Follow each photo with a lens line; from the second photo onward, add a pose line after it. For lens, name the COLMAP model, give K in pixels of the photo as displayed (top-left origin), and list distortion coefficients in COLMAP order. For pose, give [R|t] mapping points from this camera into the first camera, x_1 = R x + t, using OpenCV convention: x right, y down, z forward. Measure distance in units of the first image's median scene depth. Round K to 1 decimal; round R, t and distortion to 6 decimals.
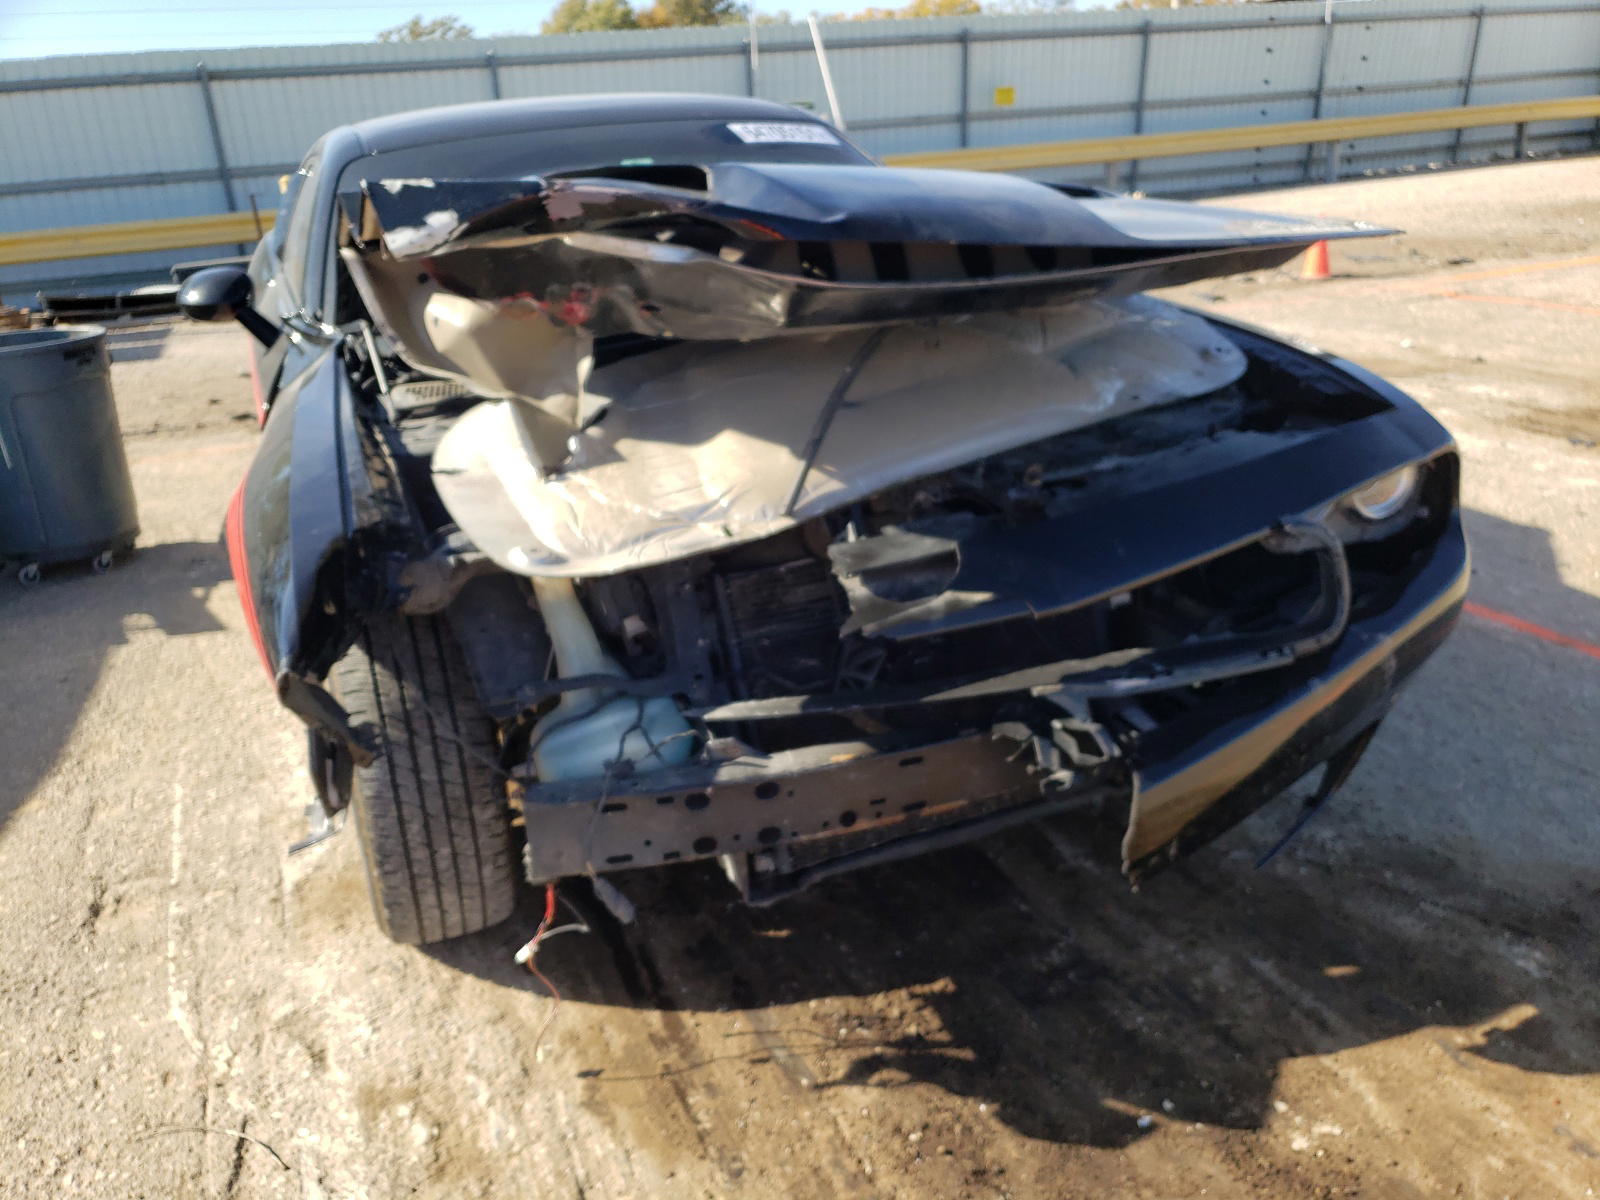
lens RADIAL K [[1245.8, 0, 799.6], [0, 1245.8, 627.3], [0, 0, 1]] dist [-0.078356, 0.053544]
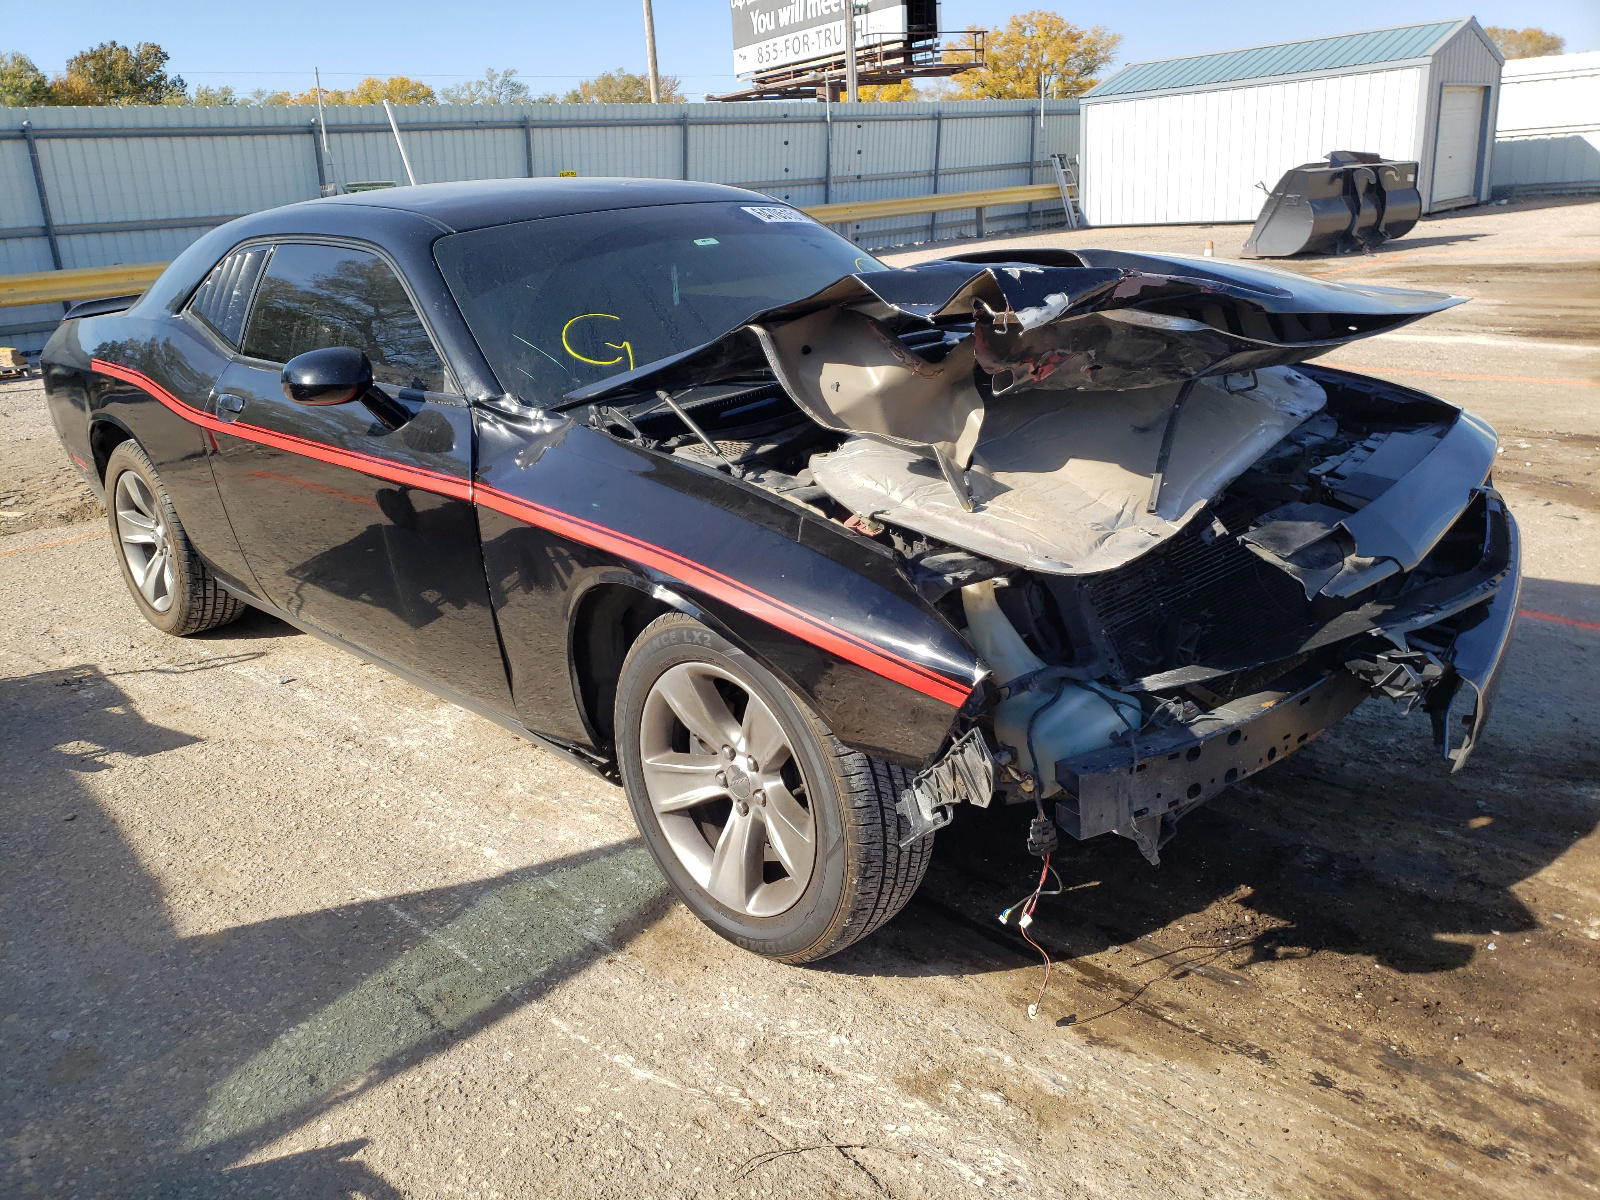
lens RADIAL K [[1196.9, 0, 800.0], [0, 1196.9, 600.0], [0, 0, 1]] dist [-0.034463, -0.002674]
pose [[0.928816, -0.098361, 0.357248, -0.432072], [0.122806, 0.991348, -0.046338, -0.001775], [-0.349599, 0.086911, 0.932860, 0.013765]]
